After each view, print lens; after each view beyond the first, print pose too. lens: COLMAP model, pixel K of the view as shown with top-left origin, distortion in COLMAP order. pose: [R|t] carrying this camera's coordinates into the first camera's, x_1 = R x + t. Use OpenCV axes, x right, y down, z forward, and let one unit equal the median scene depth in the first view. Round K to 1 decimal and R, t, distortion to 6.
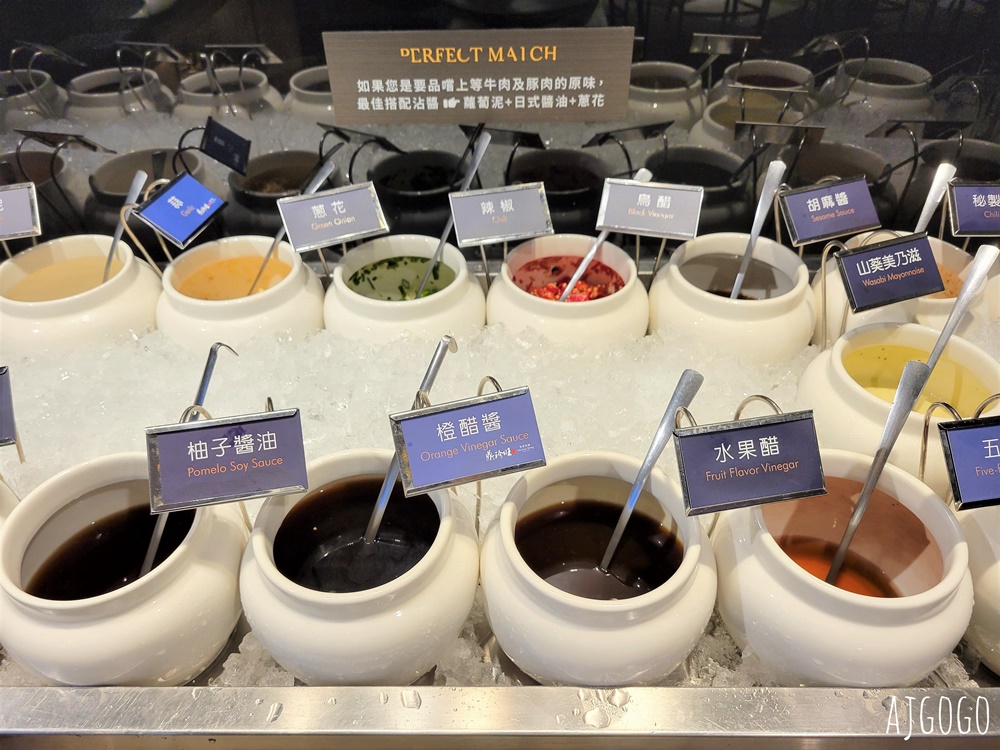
lens RADIAL K [[759.8, 0, 504.3], [0, 759.8, 375.1], [0, 0, 1]] dist [0.027280, -0.019402]
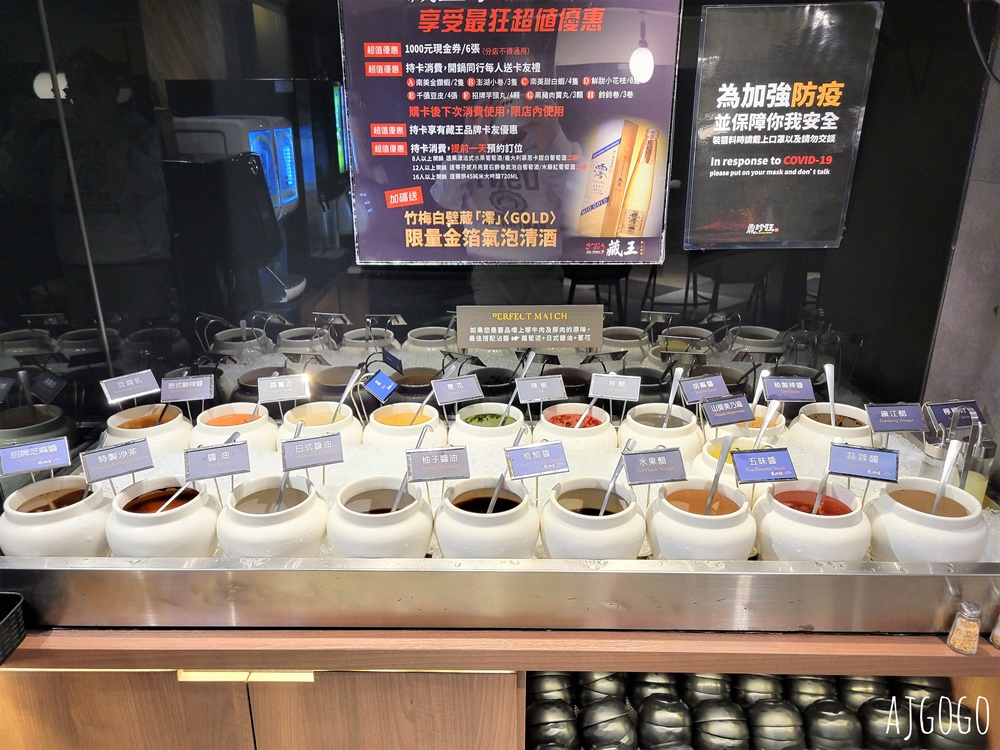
lens RADIAL K [[759.8, 0, 501.0], [0, 759.8, 379.4], [0, 0, 1]] dist [0.027280, -0.019402]
pose [[0.999953, 0.009635, -0.001412, -0.104836], [-0.009549, 0.941865, -0.335856, 0.430997], [-0.001906, 0.335854, 0.941912, -0.879622]]
